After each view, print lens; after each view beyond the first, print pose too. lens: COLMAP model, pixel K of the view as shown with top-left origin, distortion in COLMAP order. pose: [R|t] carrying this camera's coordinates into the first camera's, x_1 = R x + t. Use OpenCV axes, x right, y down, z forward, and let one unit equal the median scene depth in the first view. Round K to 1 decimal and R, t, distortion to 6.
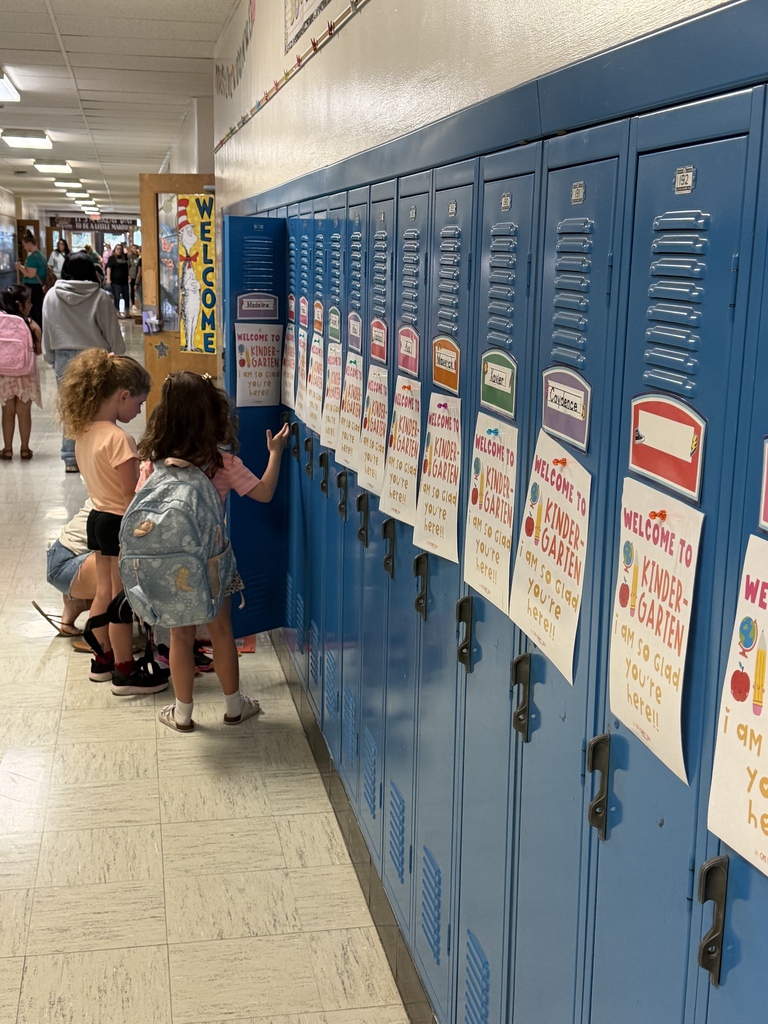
lens RADIAL K [[1277.5, 0, 383.8], [0, 1277.5, 513.1], [0, 0, 1]] dist [0.006272, 0.000000]
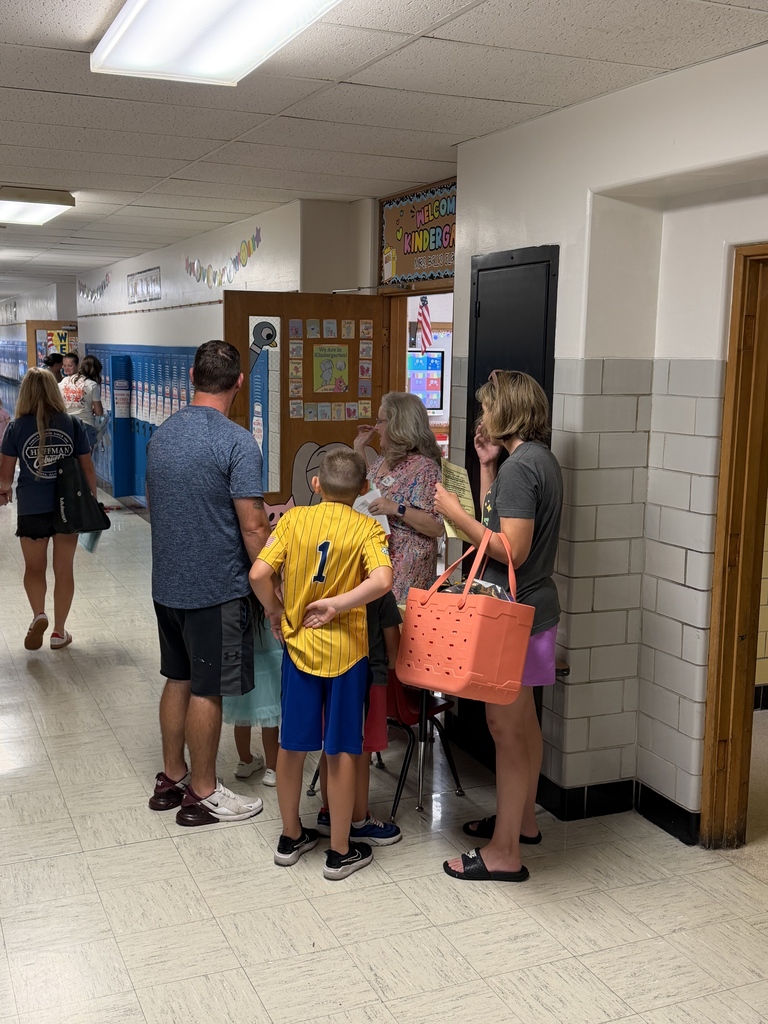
lens RADIAL K [[1128.6, 0, 384.5], [0, 1128.6, 511.9], [0, 0, 1]] dist [0.016265, 0.000000]
pose [[0.977024, -0.031235, 0.210828, -0.064180], [0.042343, 0.997931, -0.048378, 0.289851], [-0.208881, 0.056193, 0.976325, -1.695431]]
